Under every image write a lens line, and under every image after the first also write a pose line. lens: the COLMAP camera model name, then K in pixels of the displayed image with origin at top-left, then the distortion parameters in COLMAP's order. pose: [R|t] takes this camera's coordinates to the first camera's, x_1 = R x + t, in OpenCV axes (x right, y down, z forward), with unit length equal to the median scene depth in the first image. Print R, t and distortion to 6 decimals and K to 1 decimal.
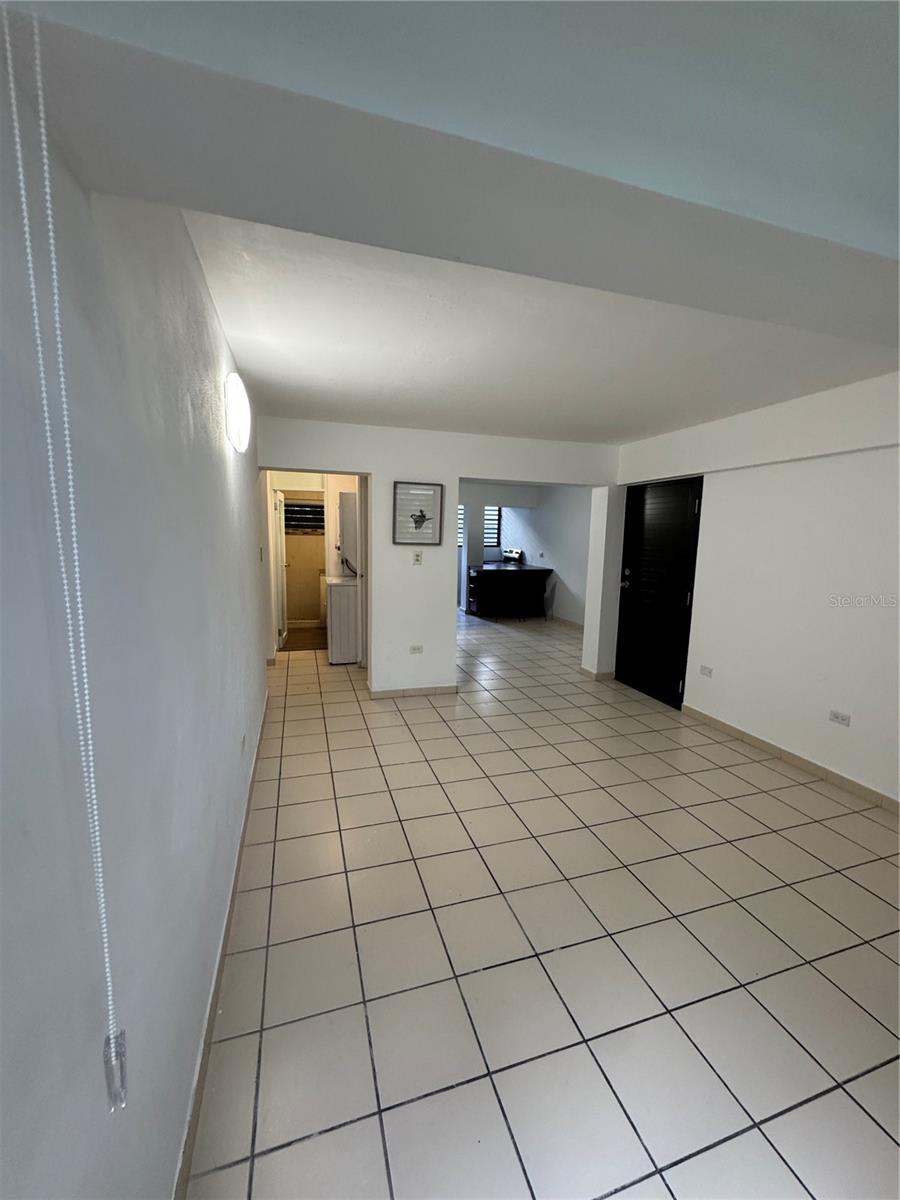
lens RADIAL K [[476.3, 0, 452.8], [0, 476.3, 598.6], [0, 0, 1]] dist [-0.001982, -0.000039]
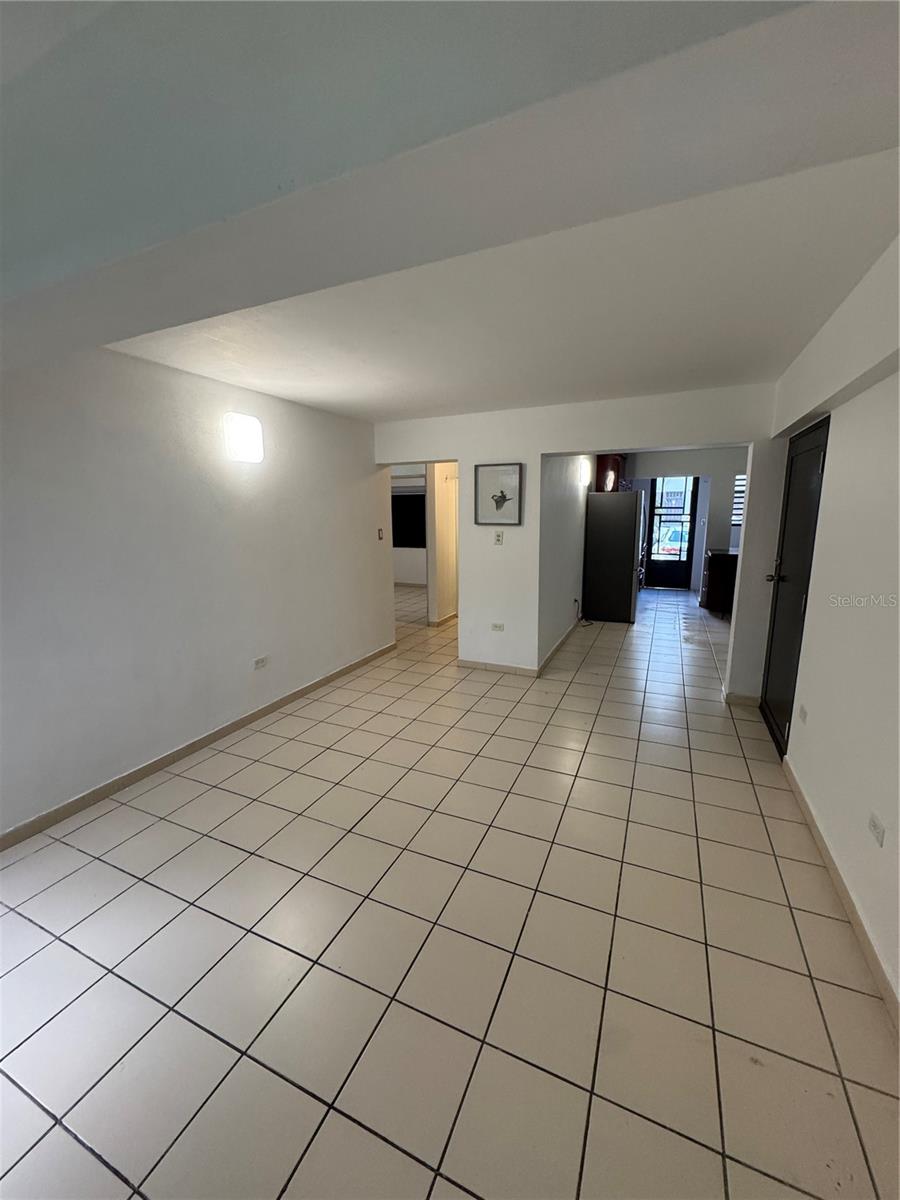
lens RADIAL K [[479.5, 0, 451.6], [0, 479.5, 595.6], [0, 0, 1]] dist [0.000289, -0.000070]
pose [[0.741677, 0.089456, -0.664766, 0.545114], [-0.066505, 0.995991, 0.059829, -0.016776], [0.667452, -0.000164, 0.744652, 0.164361]]
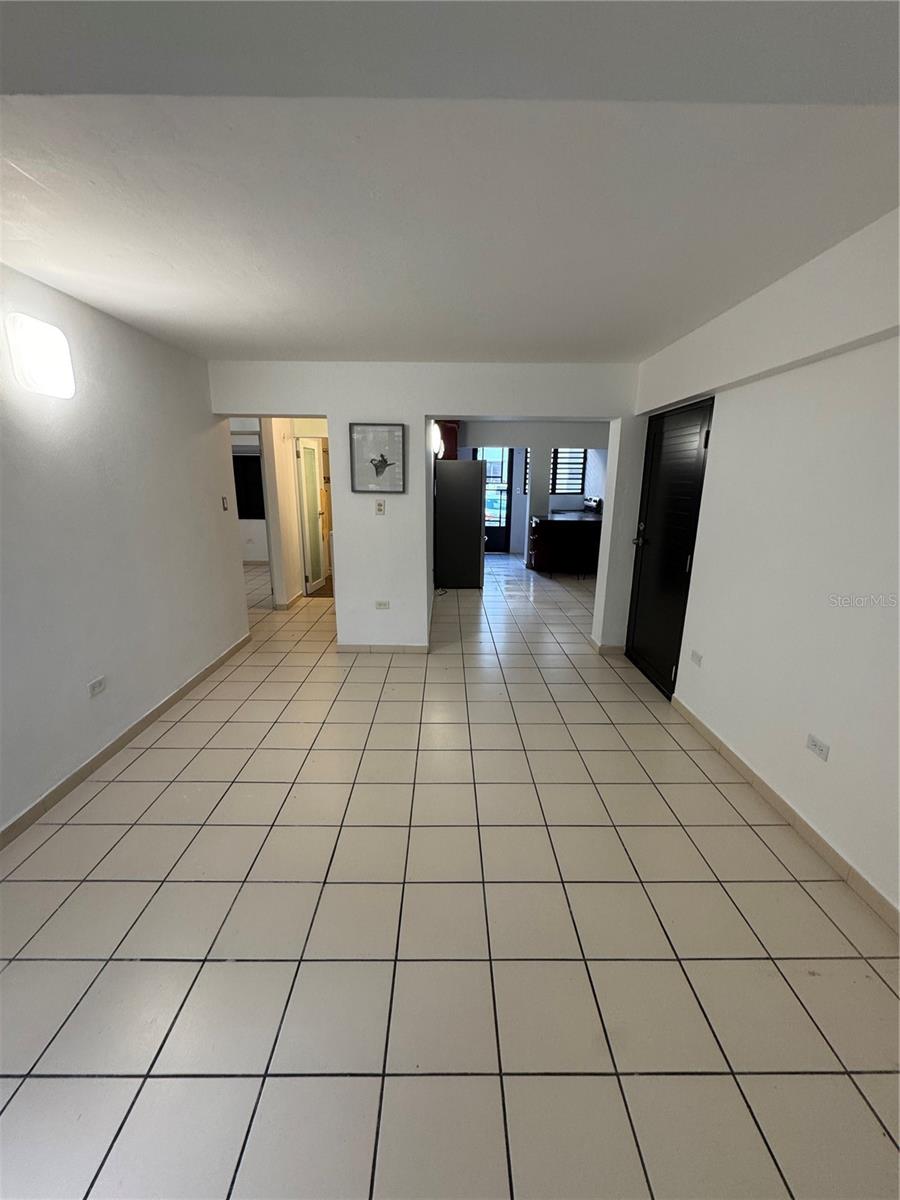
lens RADIAL K [[476.3, 0, 452.8], [0, 476.3, 598.6], [0, 0, 1]] dist [-0.001982, -0.000039]
pose [[0.955122, 0.060997, -0.289864, 0.339315], [-0.029455, 0.993276, 0.111963, -0.016970], [0.294744, -0.098400, 0.950496, 0.142475]]
